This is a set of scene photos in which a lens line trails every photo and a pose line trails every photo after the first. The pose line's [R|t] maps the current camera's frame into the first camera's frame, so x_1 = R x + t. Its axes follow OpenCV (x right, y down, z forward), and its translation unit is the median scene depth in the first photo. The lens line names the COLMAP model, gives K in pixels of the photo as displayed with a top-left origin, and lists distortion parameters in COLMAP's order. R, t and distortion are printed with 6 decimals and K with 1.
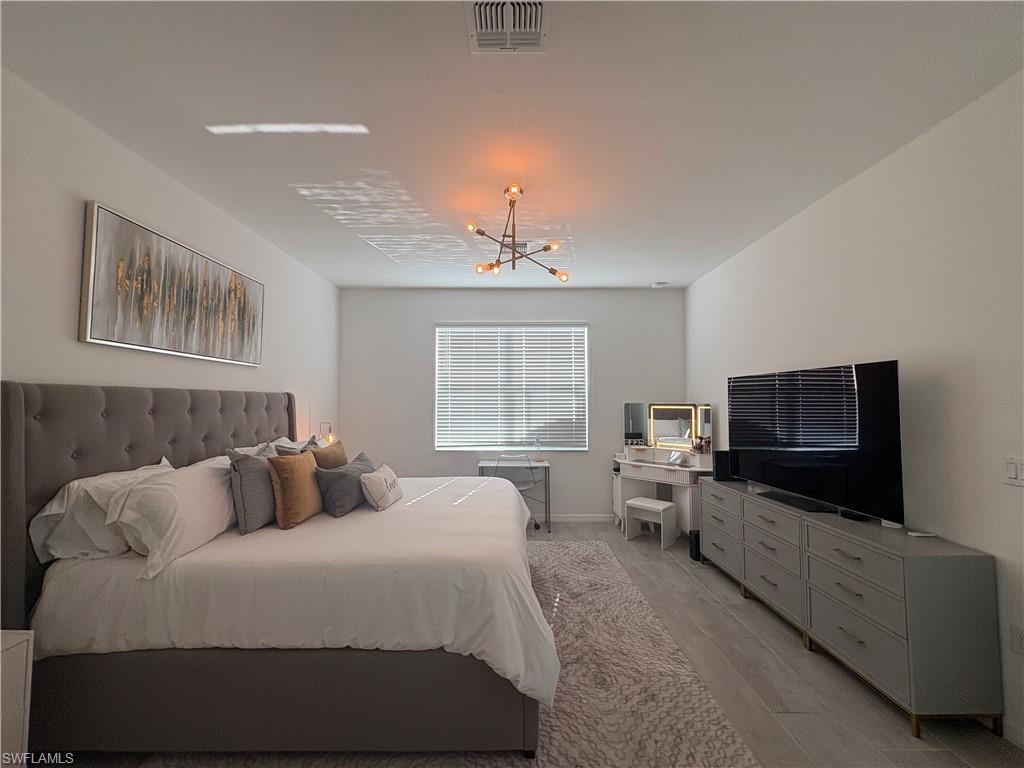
lens RADIAL K [[407.8, 0, 511.0], [0, 407.8, 382.6], [0, 0, 1]] dist [0.003186, -0.000063]
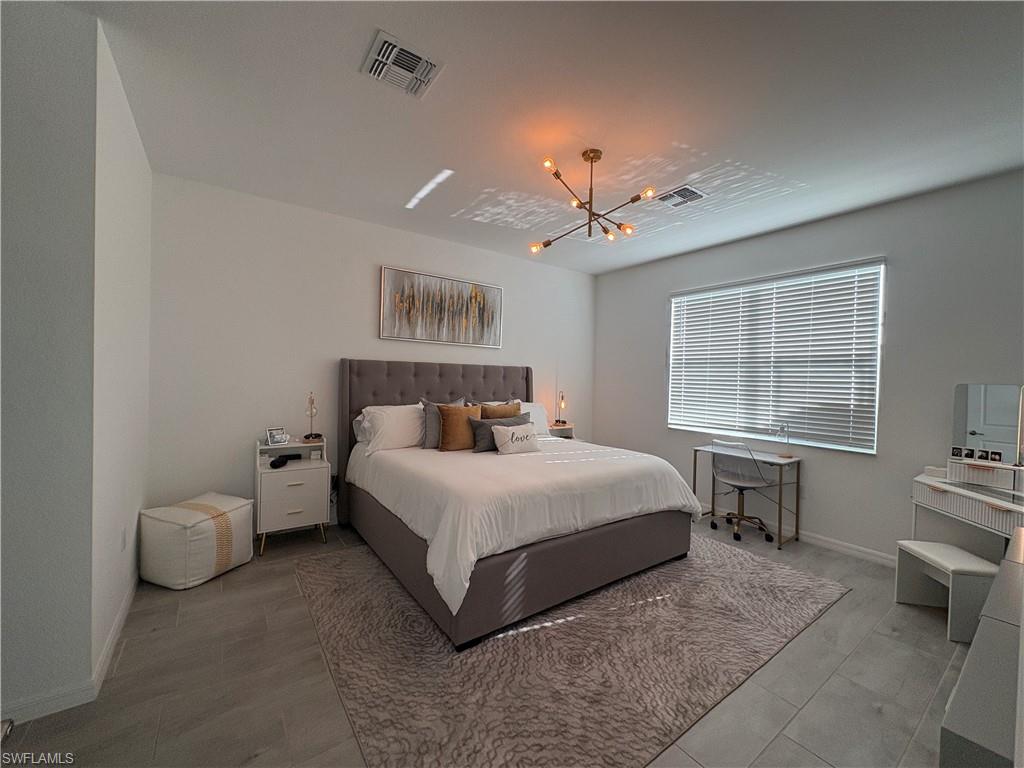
lens RADIAL K [[407.8, 0, 513.4], [0, 407.8, 382.9], [0, 0, 1]] dist [0.003186, -0.000063]
pose [[0.580111, 0.026715, -0.814099, 0.596407], [0.012672, 0.999045, 0.041814, 0.025687], [0.814439, -0.034573, 0.579219, 0.232231]]
